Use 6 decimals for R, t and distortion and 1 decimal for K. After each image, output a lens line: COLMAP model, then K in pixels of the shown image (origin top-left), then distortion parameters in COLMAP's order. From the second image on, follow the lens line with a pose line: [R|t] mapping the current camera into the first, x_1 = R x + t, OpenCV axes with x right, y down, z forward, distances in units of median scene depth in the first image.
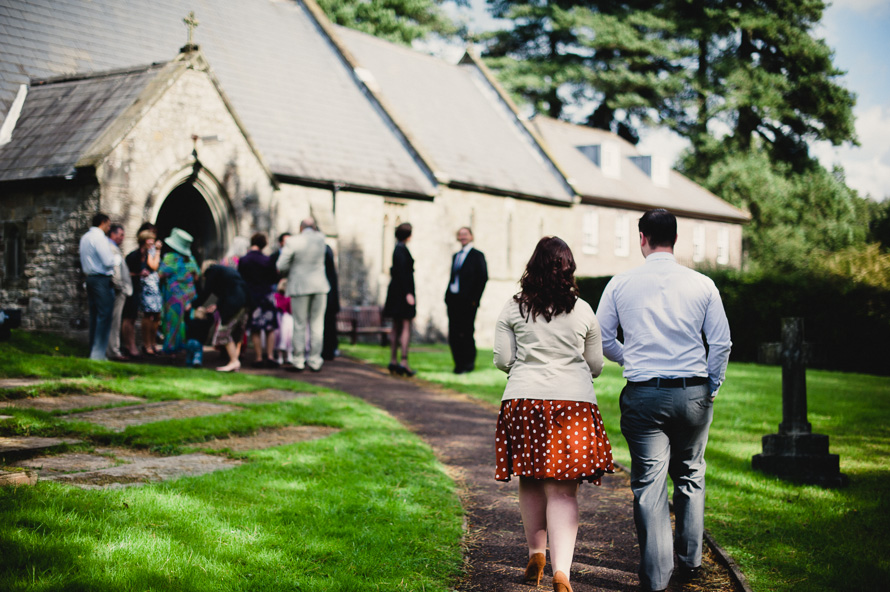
lens RADIAL K [[1296.2, 0, 439.5], [0, 1296.2, 294.3], [0, 0, 1]] dist [-0.112307, 0.000000]
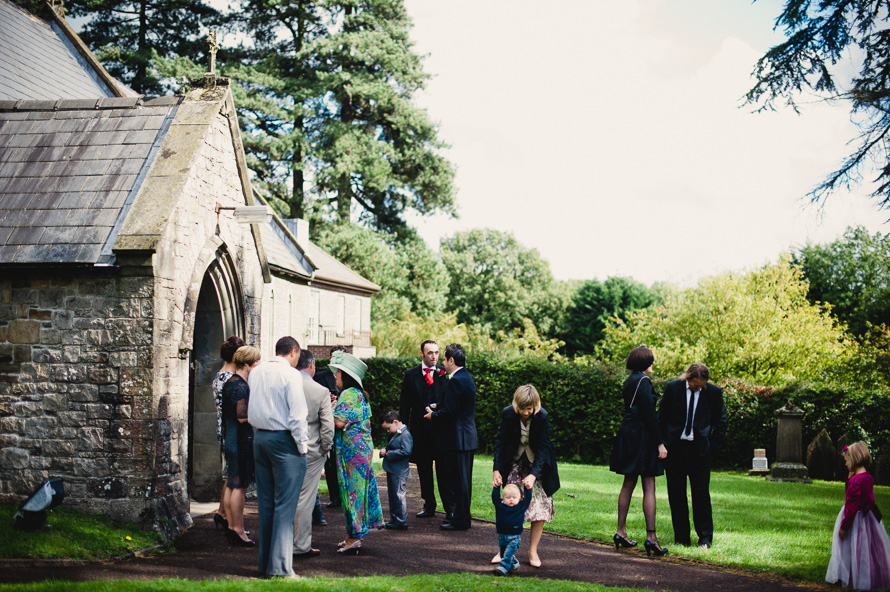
lens RADIAL K [[1296.2, 0, 448.9], [0, 1296.2, 296.2], [0, 0, 1]] dist [-0.112307, 0.000000]
pose [[0.917524, 0.022802, 0.397026, -0.350524], [-0.006145, 0.999049, -0.043176, -0.043810], [-0.397633, 0.037175, 0.916791, 0.303825]]
